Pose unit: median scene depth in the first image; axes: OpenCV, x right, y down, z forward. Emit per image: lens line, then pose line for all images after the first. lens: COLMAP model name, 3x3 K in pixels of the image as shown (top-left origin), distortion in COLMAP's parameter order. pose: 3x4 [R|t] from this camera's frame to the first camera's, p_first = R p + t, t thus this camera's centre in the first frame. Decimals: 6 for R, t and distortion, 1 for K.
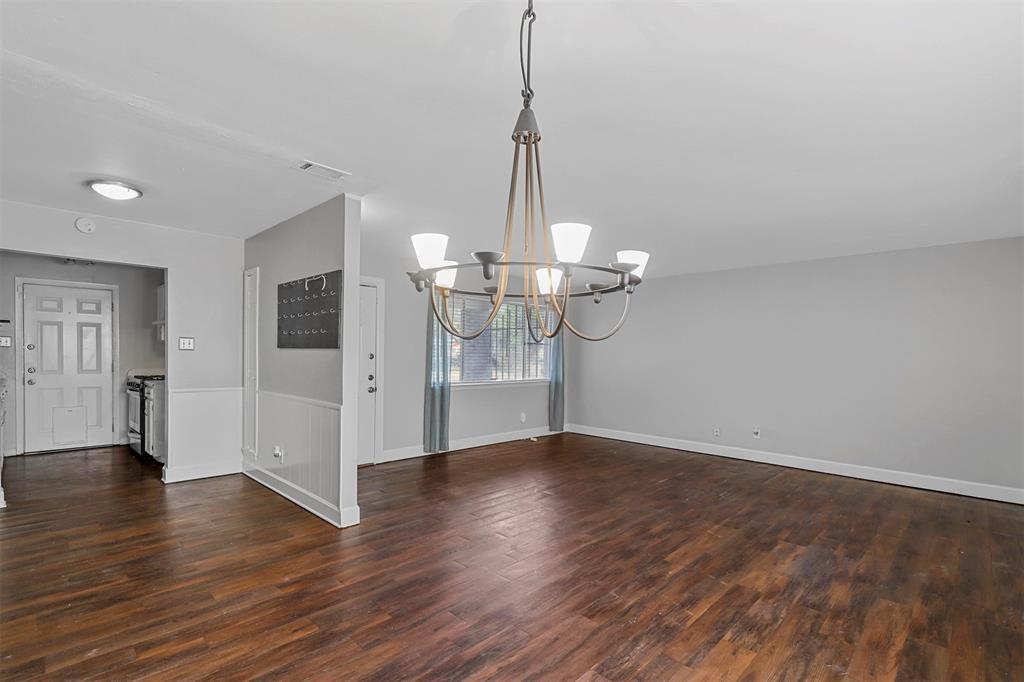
lens RADIAL K [[487.2, 0, 506.0], [0, 487.2, 363.8], [0, 0, 1]] dist [0.000855, -0.000232]
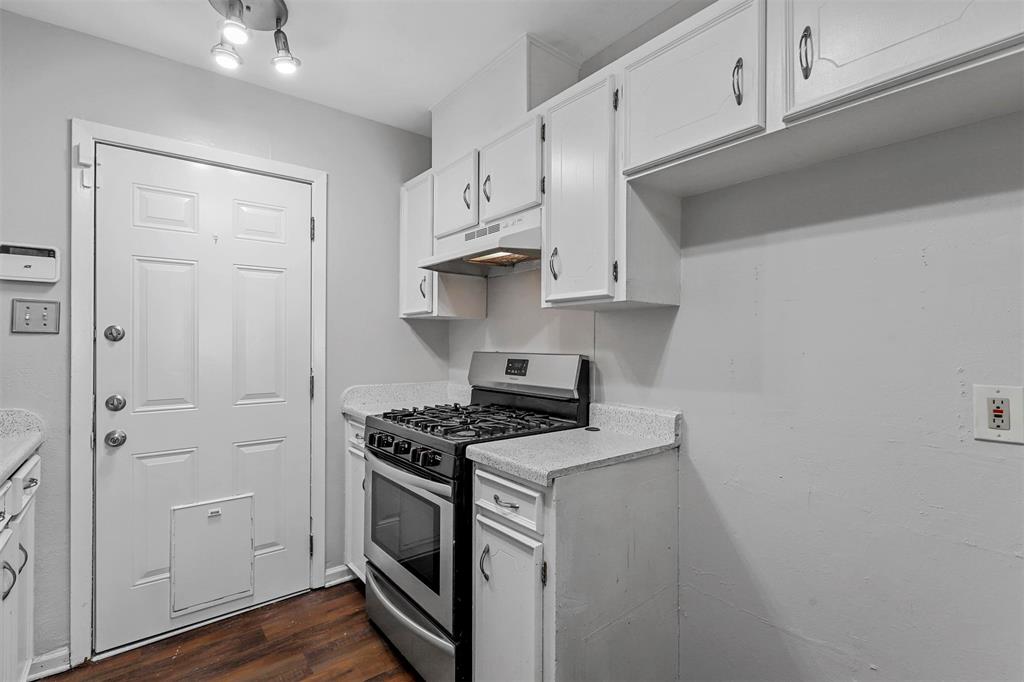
lens RADIAL K [[465.7, 0, 512.1], [0, 465.7, 342.2], [0, 0, 1]] dist [-0.002165, -0.000818]
pose [[0.993500, -0.010311, -0.113368, -0.673290], [0.007091, 0.999561, -0.028775, -0.017921], [0.113615, 0.027784, 0.993136, 0.720072]]
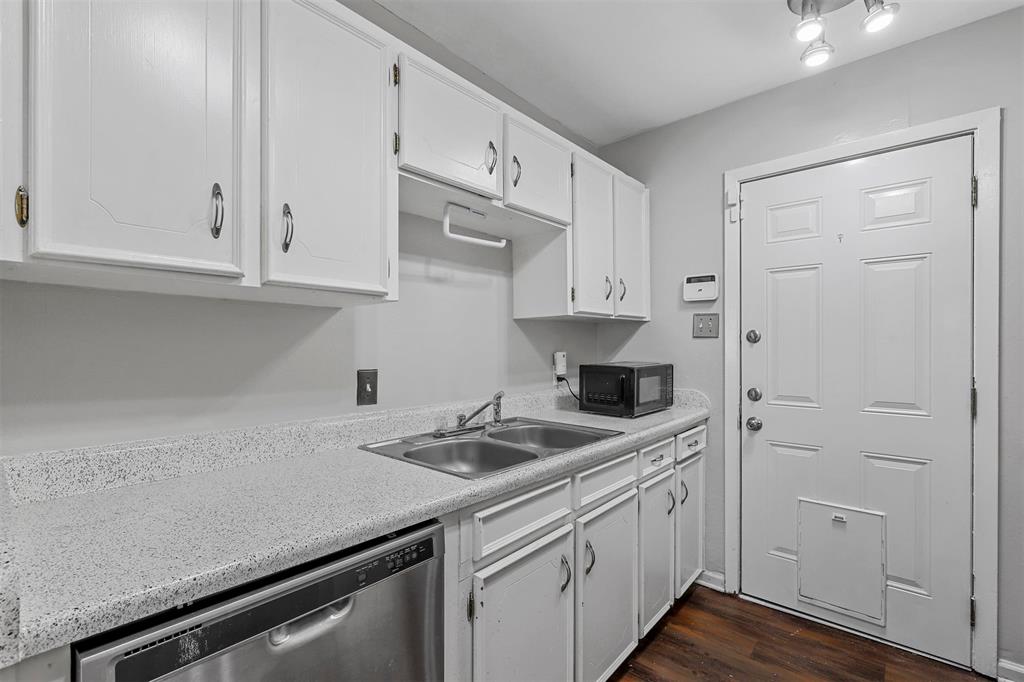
lens RADIAL K [[465.7, 0, 510.4], [0, 465.7, 347.5], [0, 0, 1]] dist [-0.002165, -0.000818]
pose [[0.063326, -0.003446, -0.997987, -0.608744], [-0.024367, 0.999691, -0.004998, -0.019132], [0.997695, 0.024635, 0.063223, 0.780530]]
